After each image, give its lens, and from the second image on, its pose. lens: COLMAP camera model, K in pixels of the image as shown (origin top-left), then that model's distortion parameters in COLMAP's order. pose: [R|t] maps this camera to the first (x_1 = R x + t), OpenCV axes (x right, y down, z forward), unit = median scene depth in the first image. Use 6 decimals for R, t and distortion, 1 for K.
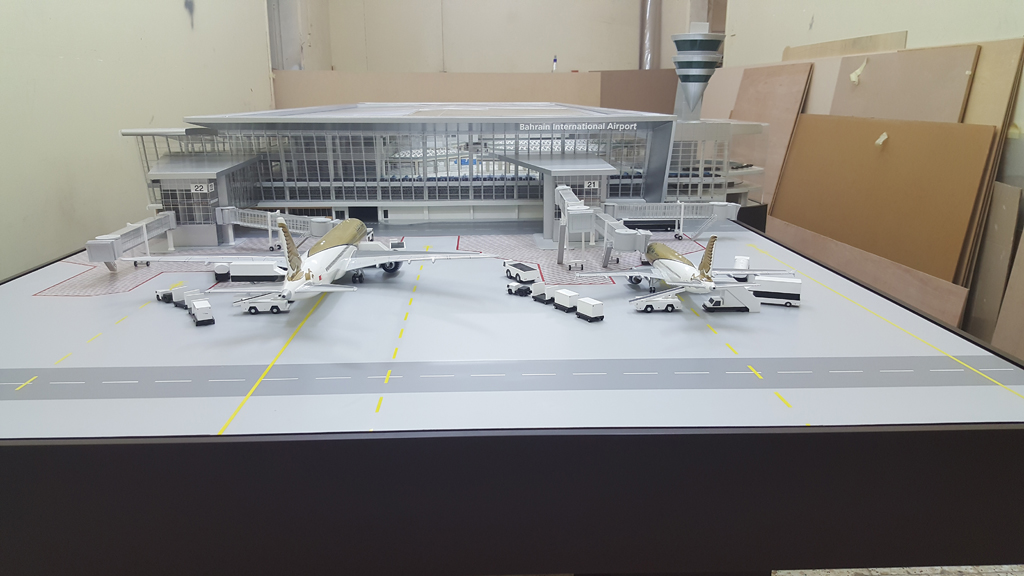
lens RADIAL K [[869.6, 0, 512.0], [0, 869.6, 288.0], [0, 0, 1]] dist [0.145449, -0.402290]
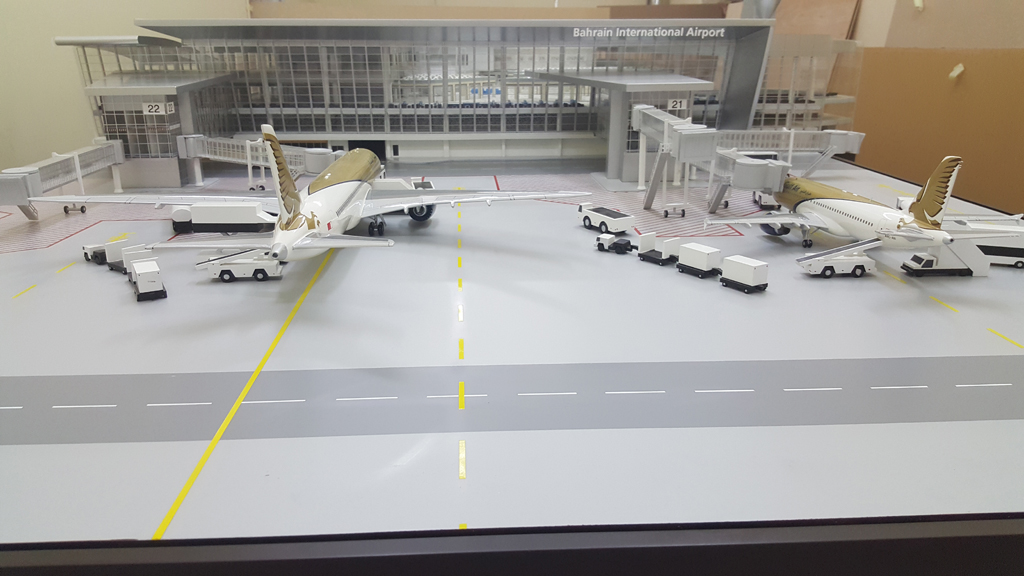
lens RADIAL K [[869.6, 0, 512.0], [0, 869.6, 288.0], [0, 0, 1]] dist [0.145449, -0.402290]
pose [[0.999795, -0.002957, 0.020023, -0.068183], [0.001955, 0.998753, 0.049889, 0.001523], [-0.020145, -0.049840, 0.998554, 0.243765]]
